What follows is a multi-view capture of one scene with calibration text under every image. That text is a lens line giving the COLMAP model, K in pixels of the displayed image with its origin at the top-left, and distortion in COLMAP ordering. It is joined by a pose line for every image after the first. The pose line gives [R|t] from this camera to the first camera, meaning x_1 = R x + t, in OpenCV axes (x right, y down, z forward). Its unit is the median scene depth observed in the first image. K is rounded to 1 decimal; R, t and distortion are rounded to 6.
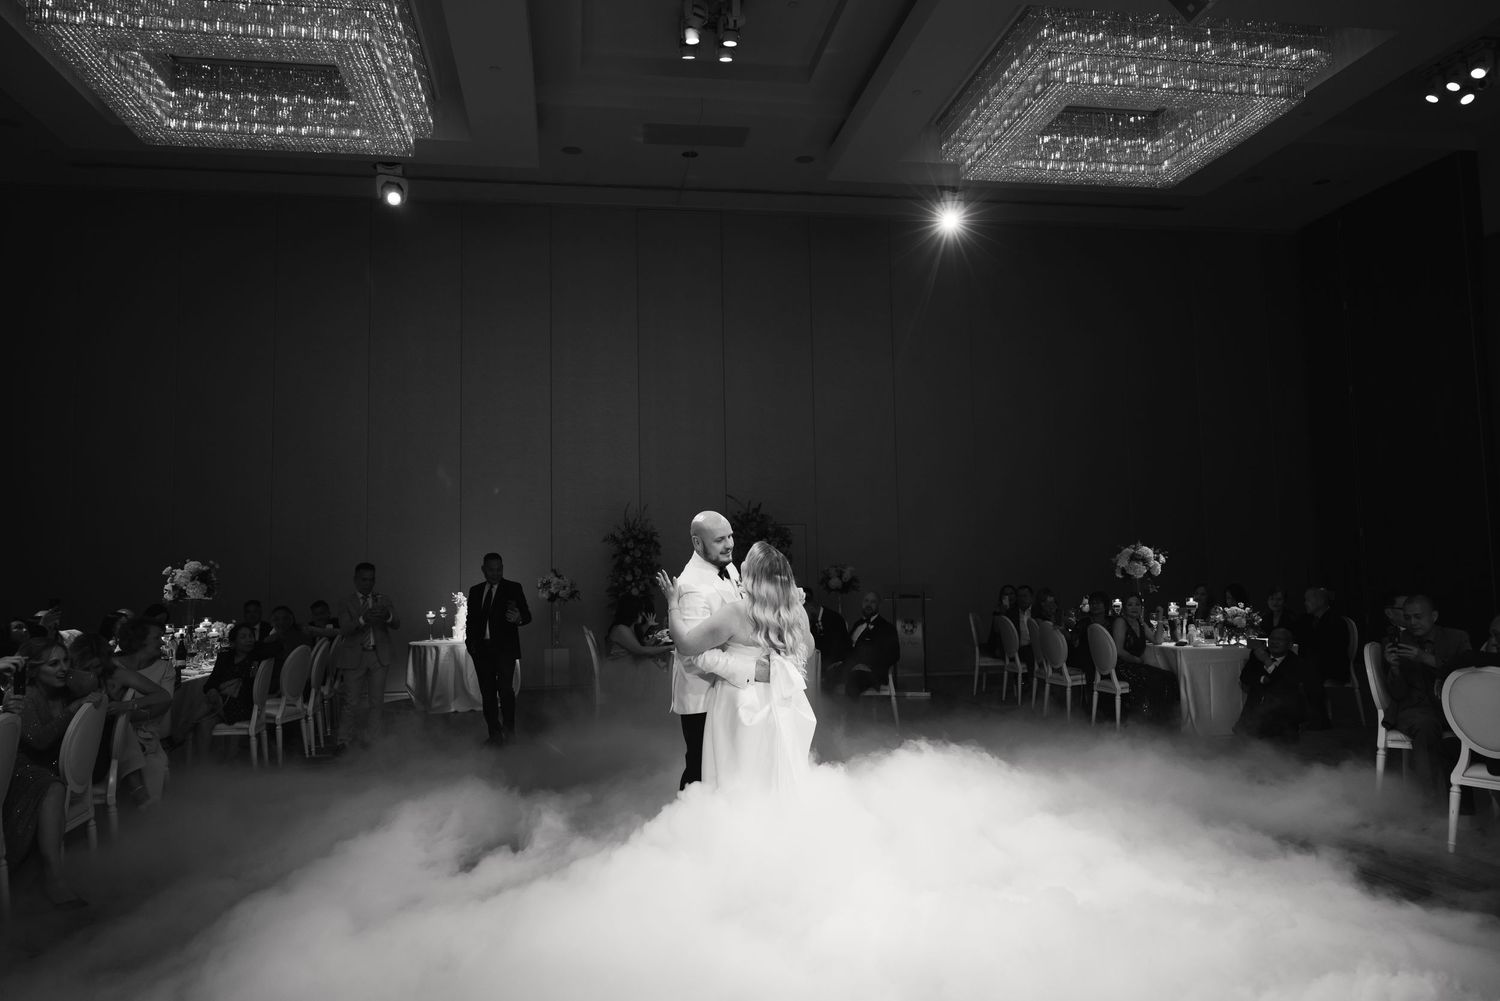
lens RADIAL K [[1086.0, 0, 742.4], [0, 1086.0, 484.1], [0, 0, 1]] dist [0.007438, 0.001613]
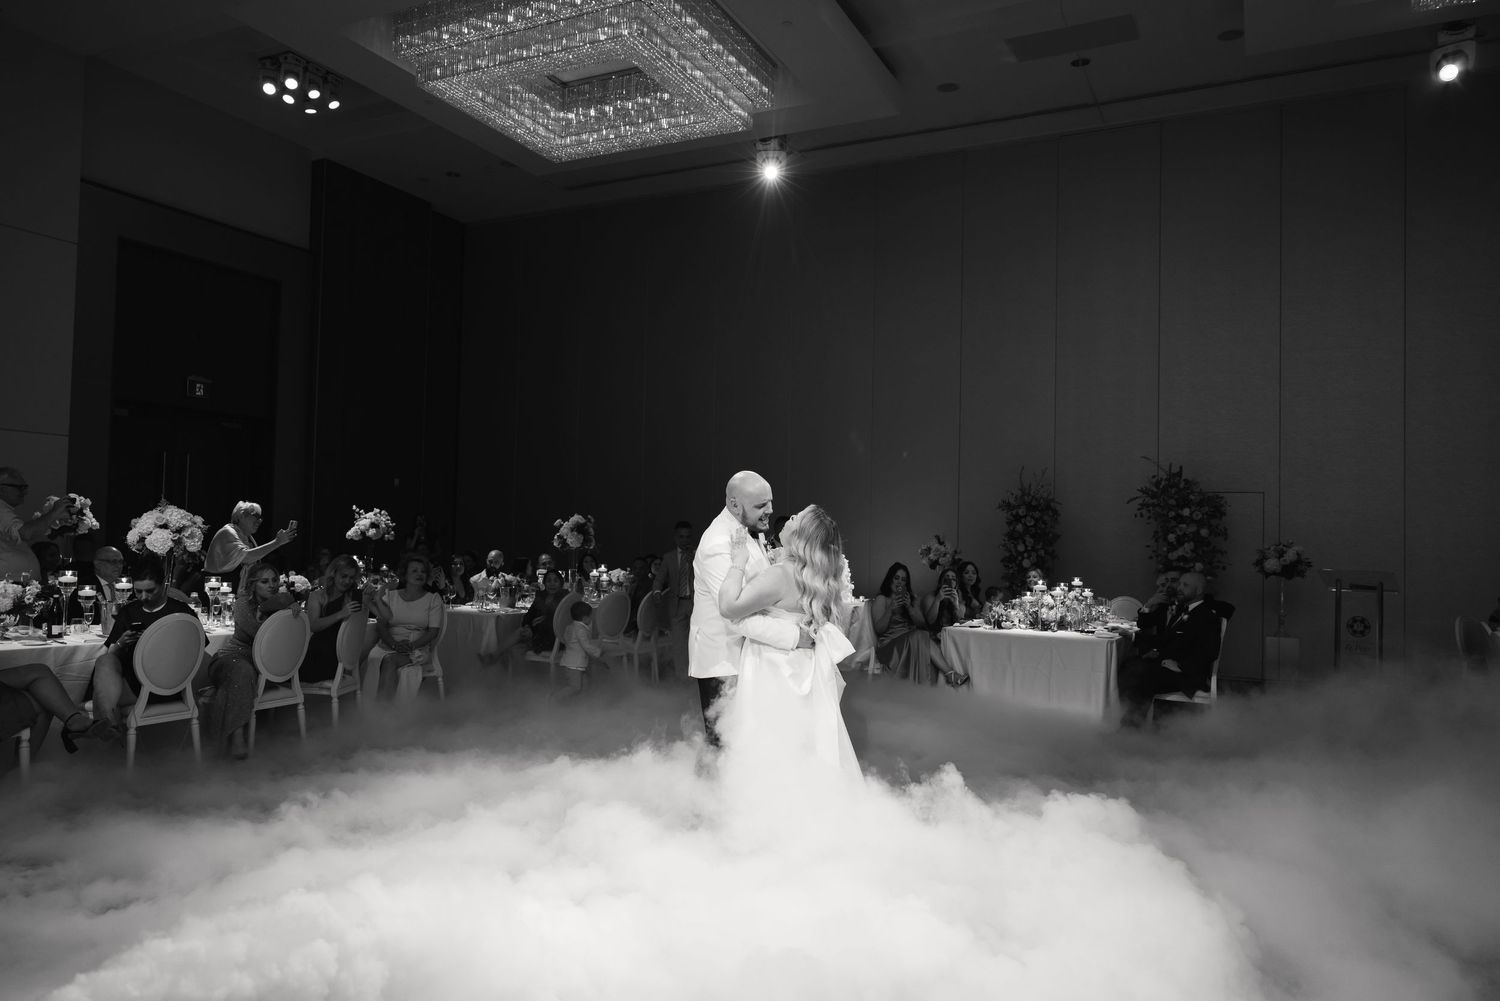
lens RADIAL K [[1086.0, 0, 726.8], [0, 1086.0, 515.4], [0, 0, 1]] dist [0.007438, 0.001613]
pose [[0.794471, 0.024402, -0.606812, 0.335882], [0.010370, 0.998502, 0.053731, 0.009015], [0.607214, -0.048980, 0.793027, 0.161012]]
